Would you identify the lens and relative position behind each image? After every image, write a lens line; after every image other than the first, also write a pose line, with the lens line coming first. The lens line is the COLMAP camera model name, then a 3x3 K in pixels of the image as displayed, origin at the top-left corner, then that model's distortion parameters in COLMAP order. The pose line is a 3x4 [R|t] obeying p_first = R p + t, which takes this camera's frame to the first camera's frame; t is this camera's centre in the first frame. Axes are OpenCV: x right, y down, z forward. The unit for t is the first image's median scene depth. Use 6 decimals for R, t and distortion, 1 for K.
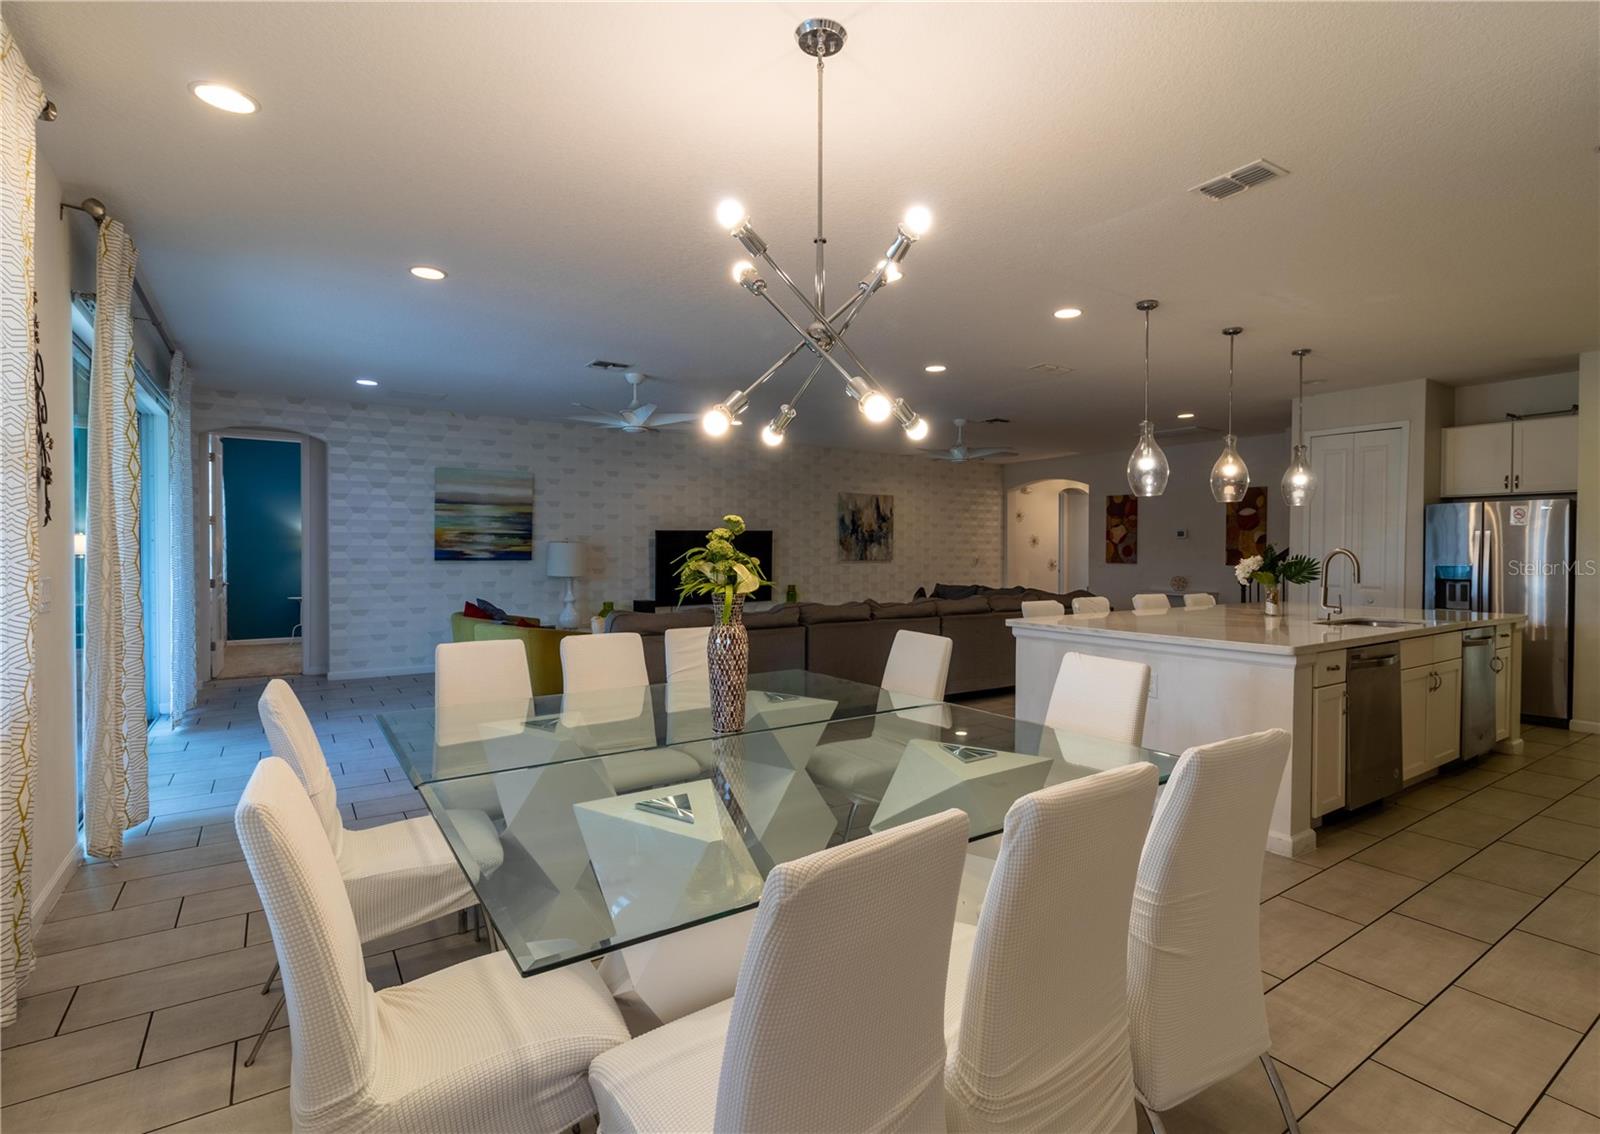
lens RADIAL K [[778.7, 0, 836.1], [0, 778.7, 559.4], [0, 0, 1]] dist [0.002481, 0.000928]
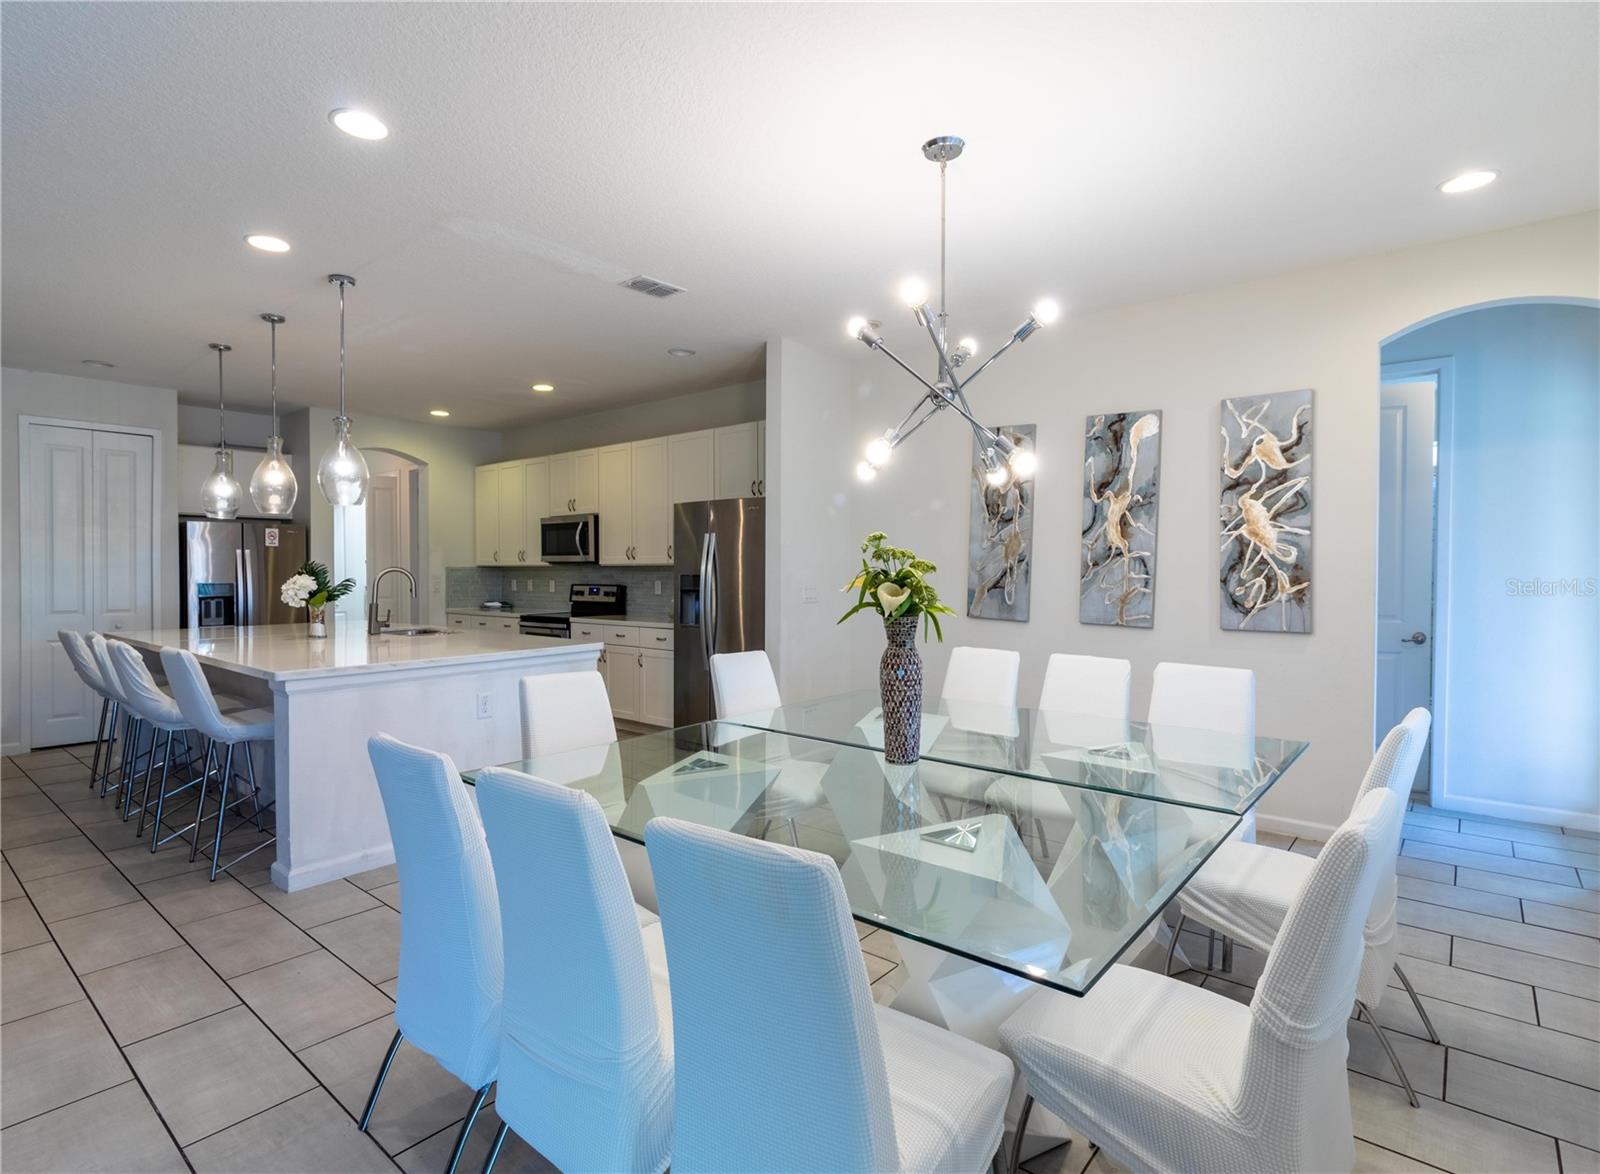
lens RADIAL K [[806.8, 0, 770.1], [0, 806.8, 578.9], [0, 0, 1]] dist [0.009201, 0.000137]
pose [[-0.236317, -0.014985, 0.971561, -0.322329], [0.012105, 0.999758, 0.018365, -0.006366], [-0.971601, 0.016101, -0.236078, 0.425587]]
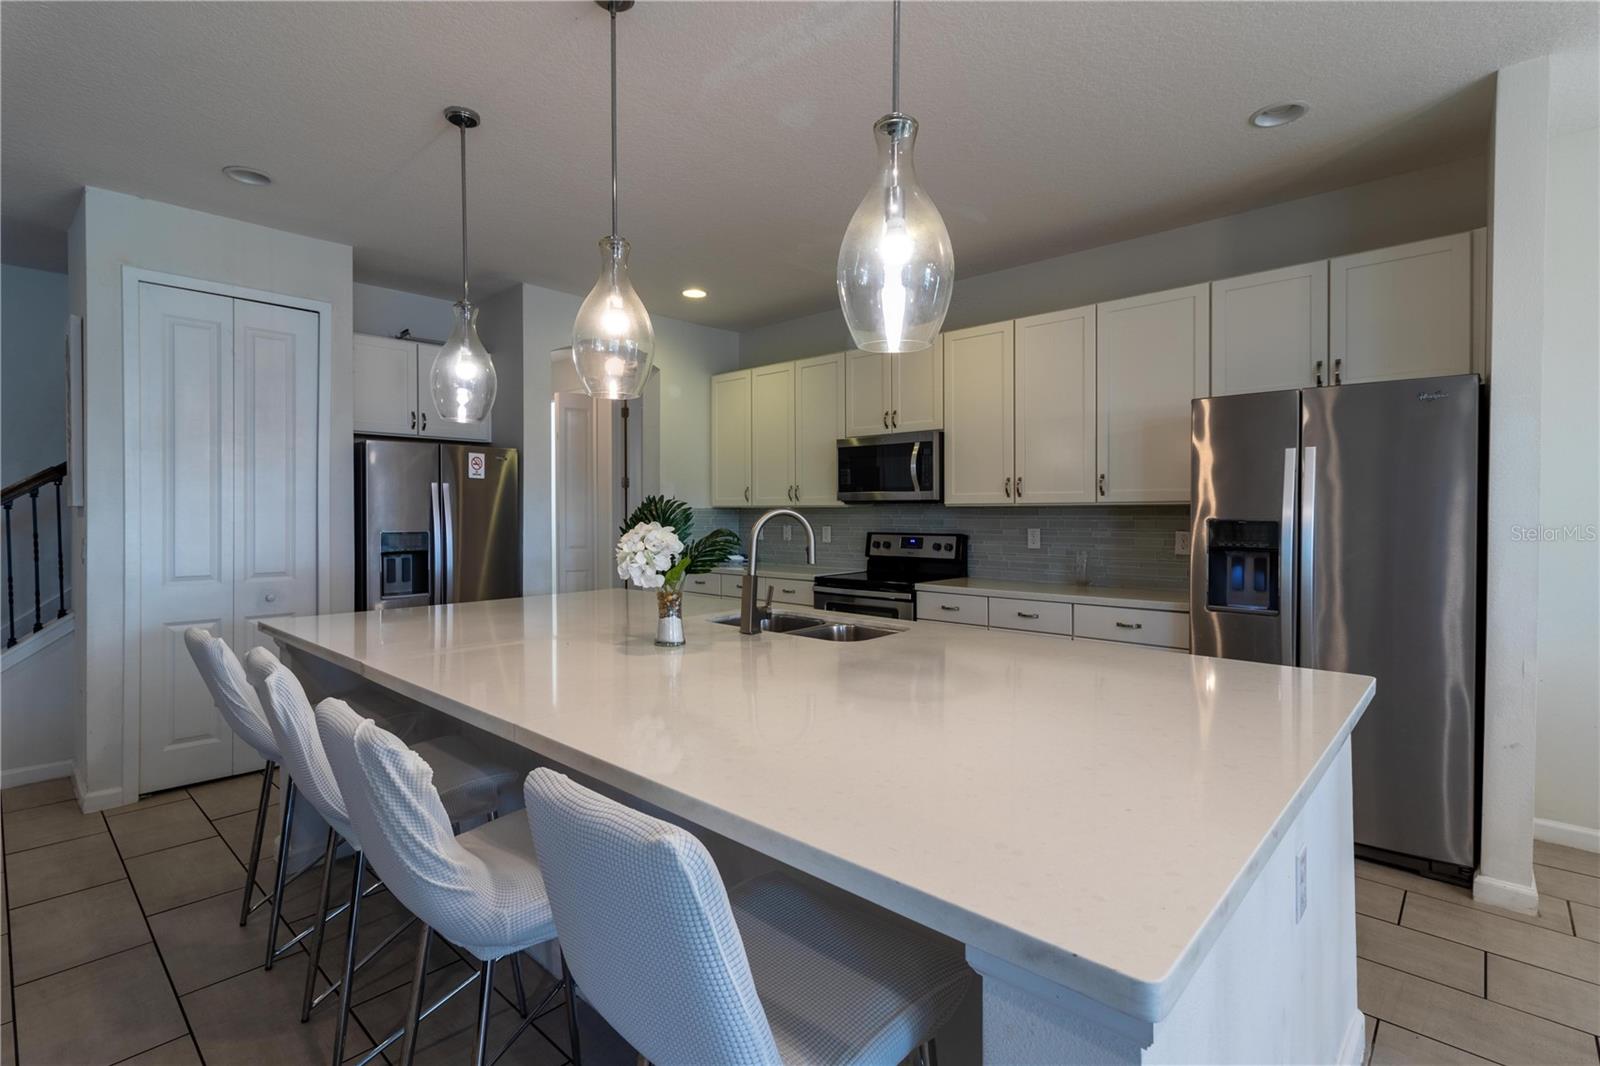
lens RADIAL K [[744.3, 0, 782.2], [0, 744.3, 516.6], [0, 0, 1]] dist [0.008699, 0.000390]
pose [[-0.198564, -0.010231, 0.980034, 0.055263], [0.012197, 0.999842, 0.012909, -0.007791], [-0.980012, 0.014517, -0.198408, 0.625623]]
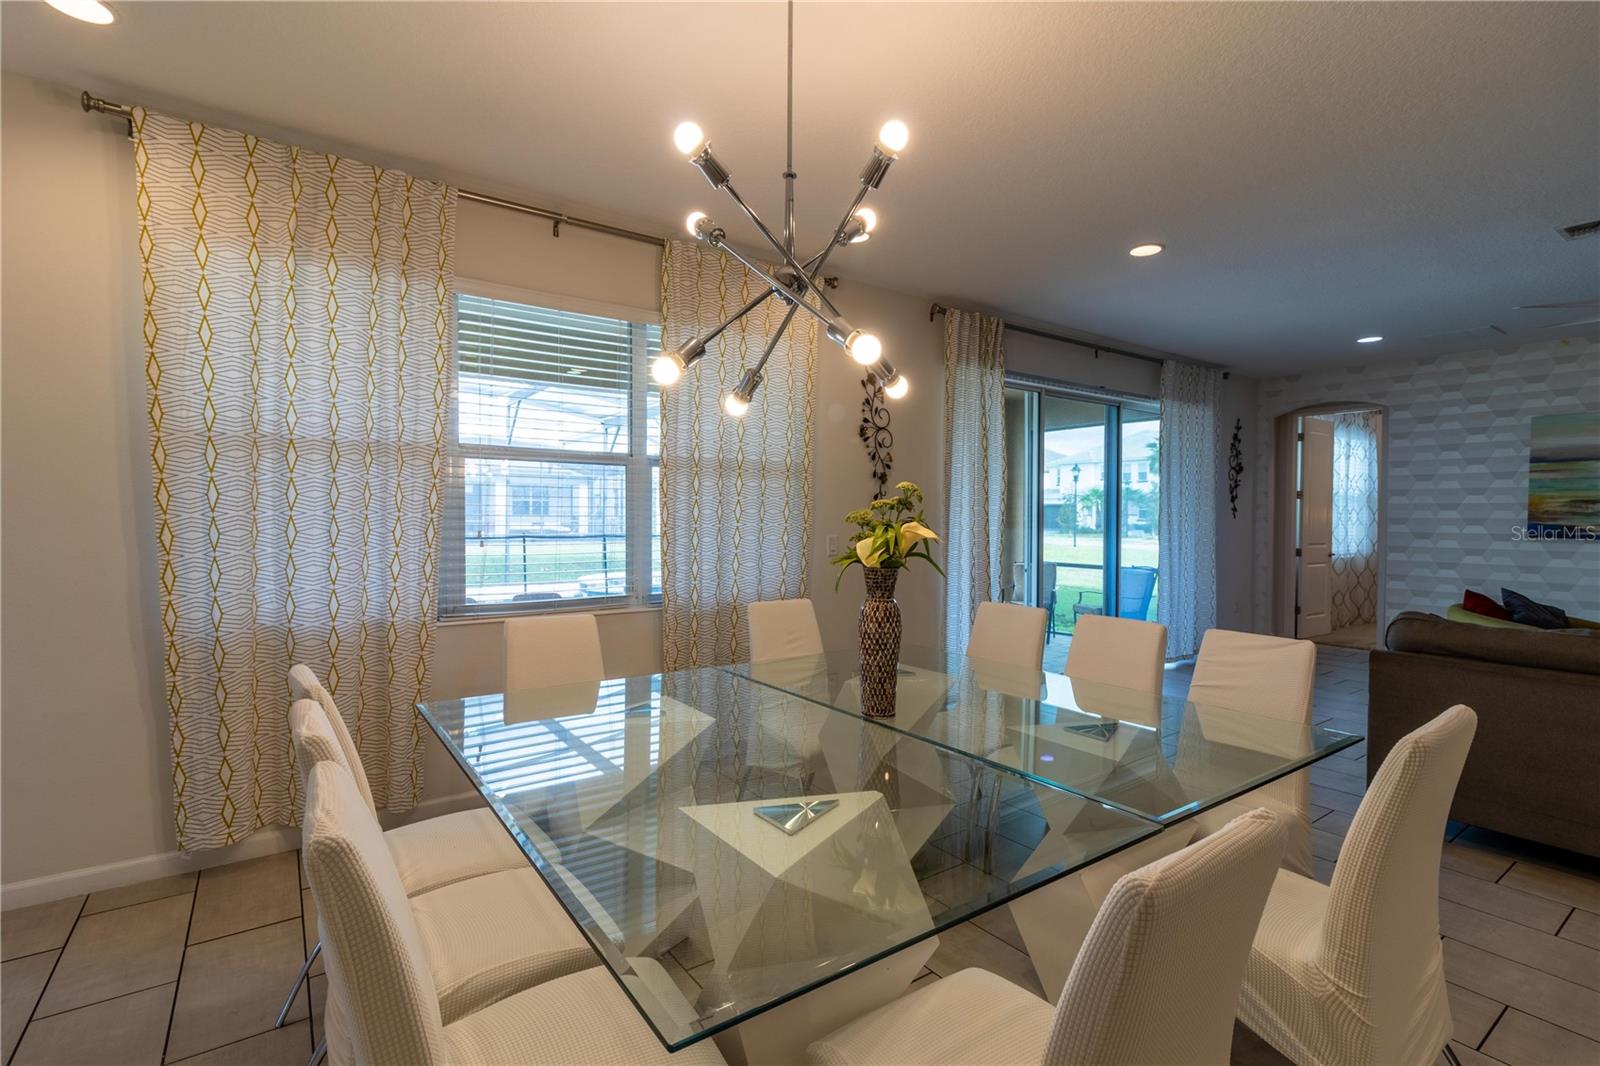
lens RADIAL K [[740.7, 0, 794.5], [0, 740.7, 527.8], [0, 0, 1]] dist [0.005472, 0.000664]
pose [[-0.004030, 0.014942, -0.999880, 0.229739], [-0.019592, 0.999695, 0.015018, -0.005057], [0.999800, 0.019650, -0.003736, 0.277746]]
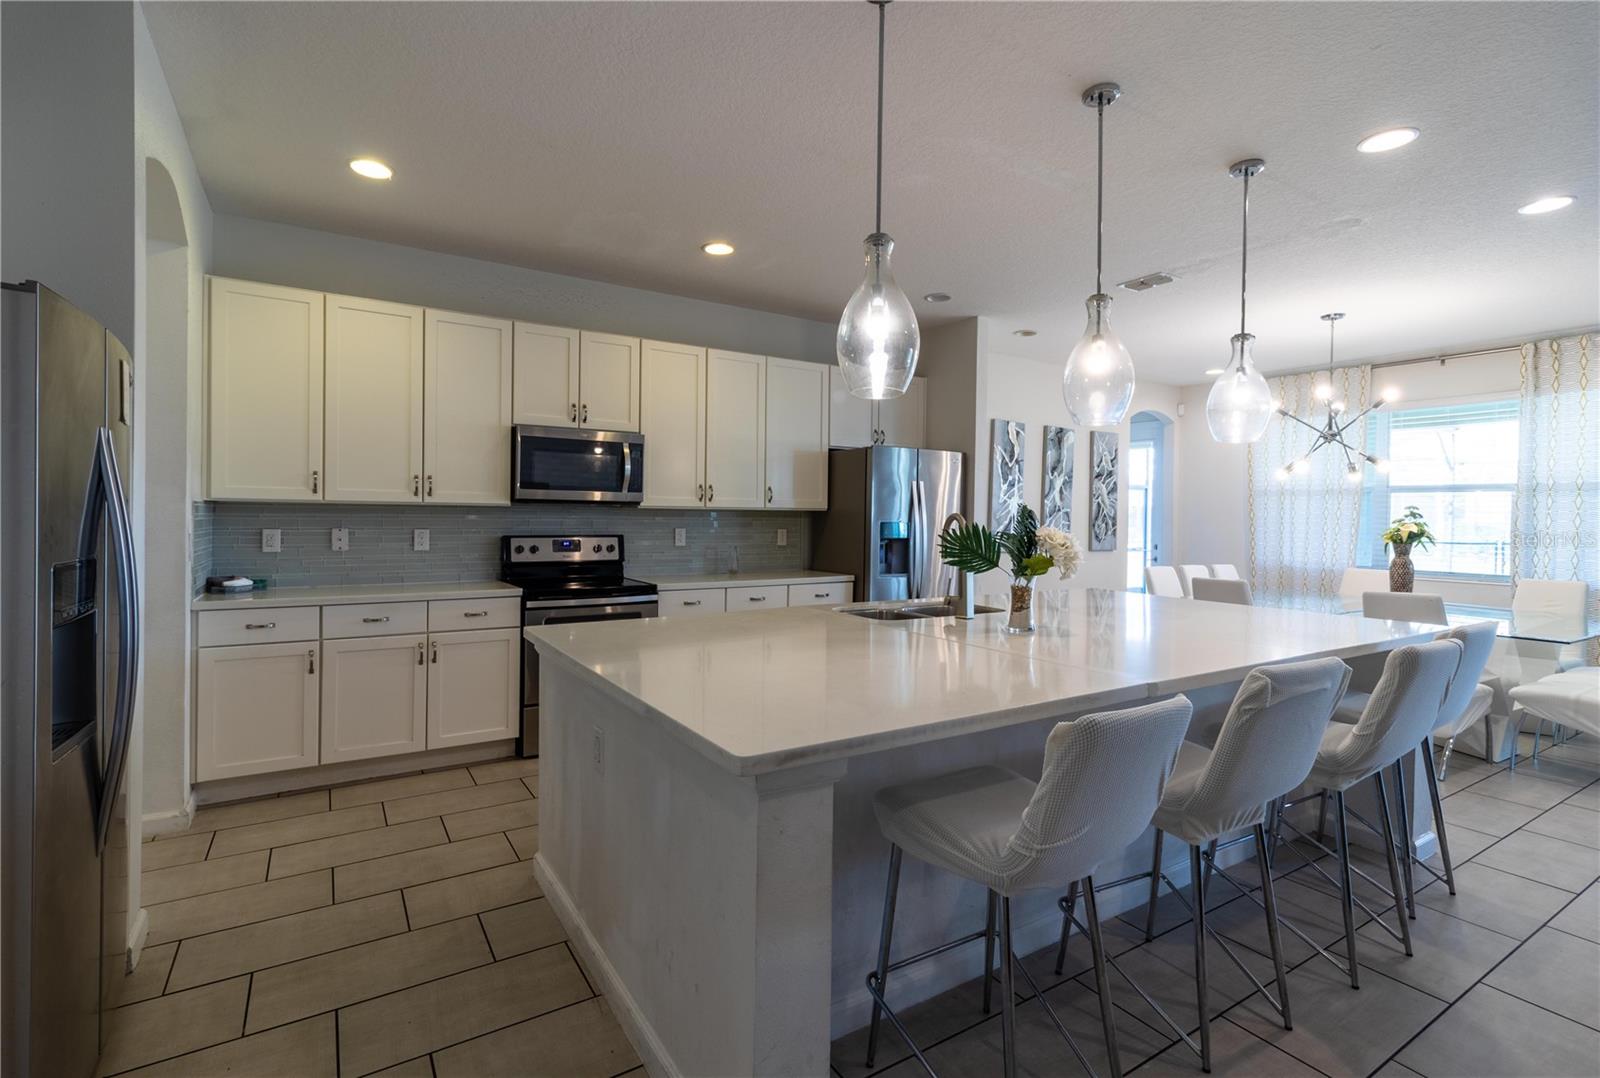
lens RADIAL K [[743.8, 0, 763.3], [0, 743.8, 521.4], [0, 0, 1]] dist [-0.001394, -0.000076]
pose [[-0.996933, -0.017121, 0.076359, 0.434384], [-0.015491, 0.999641, 0.021880, -0.010459], [-0.076706, 0.020630, -0.996840, 0.953631]]
